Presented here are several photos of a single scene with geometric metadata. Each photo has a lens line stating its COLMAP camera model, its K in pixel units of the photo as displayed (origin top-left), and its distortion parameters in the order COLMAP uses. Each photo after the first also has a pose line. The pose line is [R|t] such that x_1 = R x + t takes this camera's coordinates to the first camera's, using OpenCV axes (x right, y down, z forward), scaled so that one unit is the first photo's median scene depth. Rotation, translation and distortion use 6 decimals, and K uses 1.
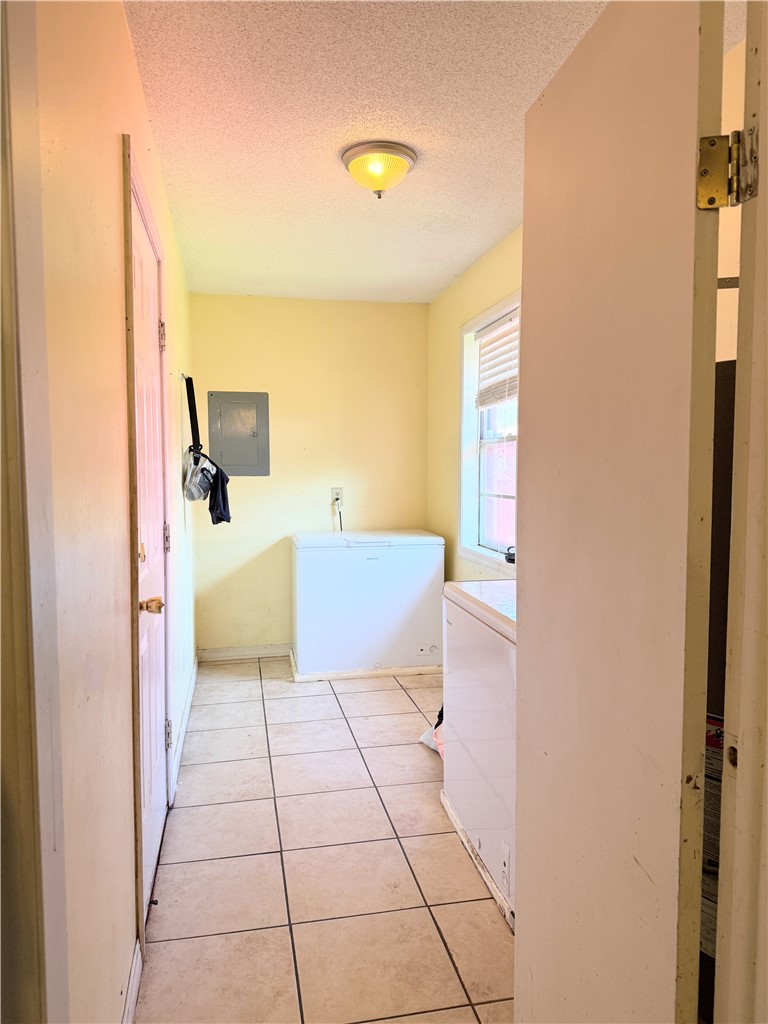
lens RADIAL K [[711.7, 0, 374.1], [0, 711.7, 511.1], [0, 0, 1]] dist [0.093952, -0.127029]
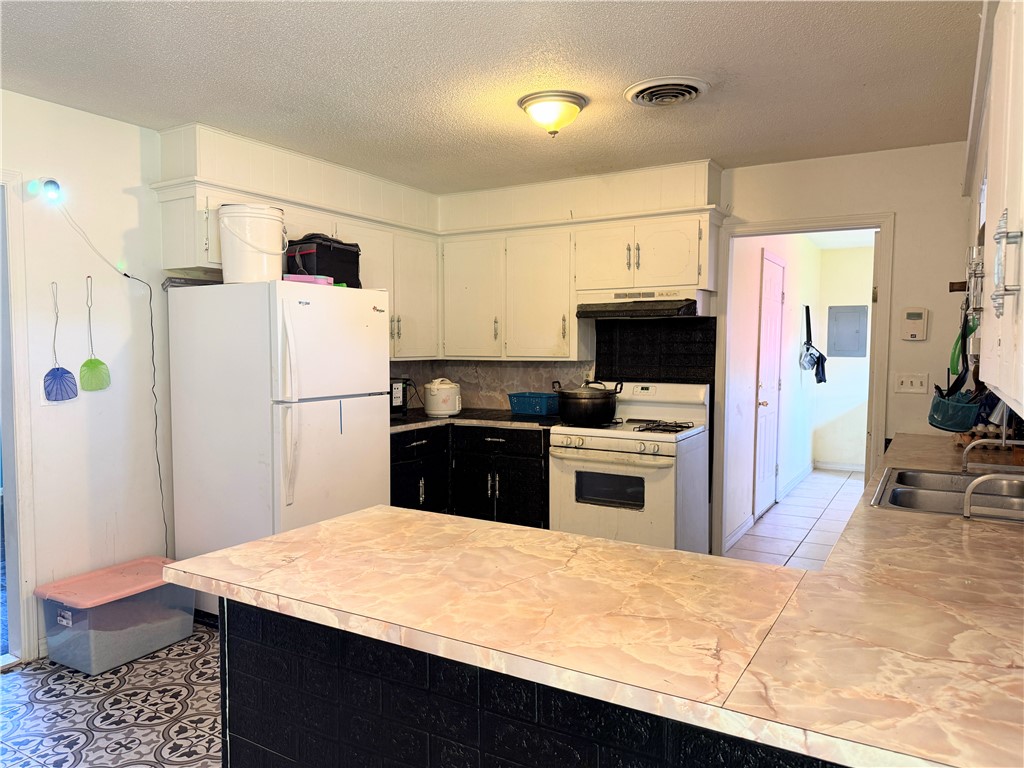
lens RADIAL K [[711.7, 0, 516.2], [0, 711.7, 384.1], [0, 0, 1]] dist [0.093952, -0.127029]
pose [[0.747704, 0.054434, -0.661797, 0.443931], [-0.055206, 0.998280, 0.019739, 0.027285], [0.661733, 0.021776, 0.749423, -0.948273]]
